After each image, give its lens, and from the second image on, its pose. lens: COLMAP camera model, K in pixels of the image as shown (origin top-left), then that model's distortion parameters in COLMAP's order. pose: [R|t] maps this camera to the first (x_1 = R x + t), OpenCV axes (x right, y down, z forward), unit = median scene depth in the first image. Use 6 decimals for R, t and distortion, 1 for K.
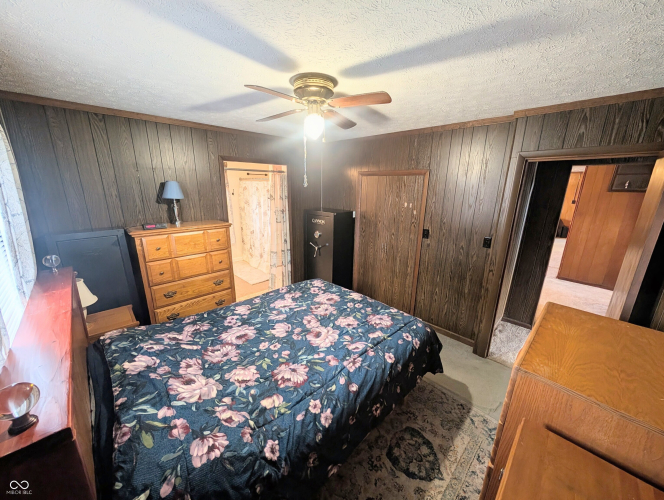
lens RADIAL K [[250.7, 0, 330.1], [0, 250.7, 250.8], [0, 0, 1]] dist [0.000291, 0.000100]
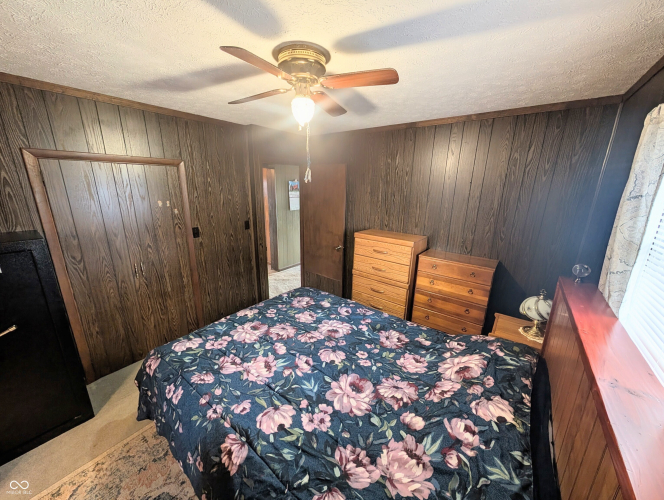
lens RADIAL K [[246.1, 0, 332.4], [0, 246.1, 251.7], [0, 0, 1]] dist [0.000708, 0.000297]
pose [[-0.130487, -0.279970, 0.951099, -0.771566], [0.237148, 0.922641, 0.304129, -0.222647], [-0.962670, 0.265236, -0.053998, 0.837287]]
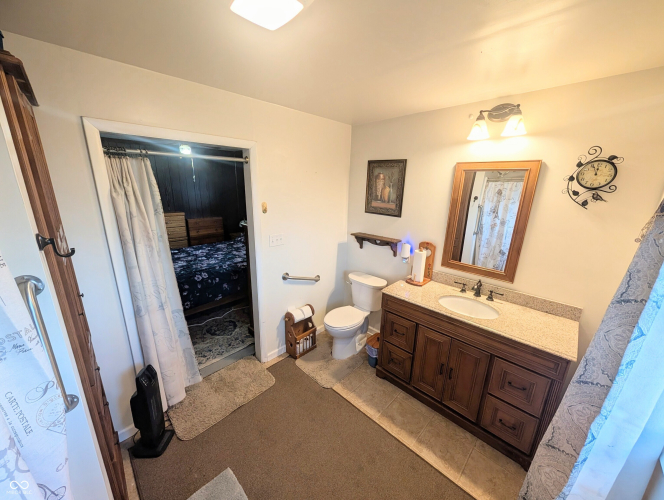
lens RADIAL K [[250.7, 0, 330.1], [0, 250.7, 250.8], [0, 0, 1]] dist [0.000291, 0.000100]
pose [[-0.999241, -0.031422, -0.023030, -0.910533], [-0.038715, 0.866871, 0.497027, -0.645960], [0.004347, 0.497541, -0.867429, 2.417491]]
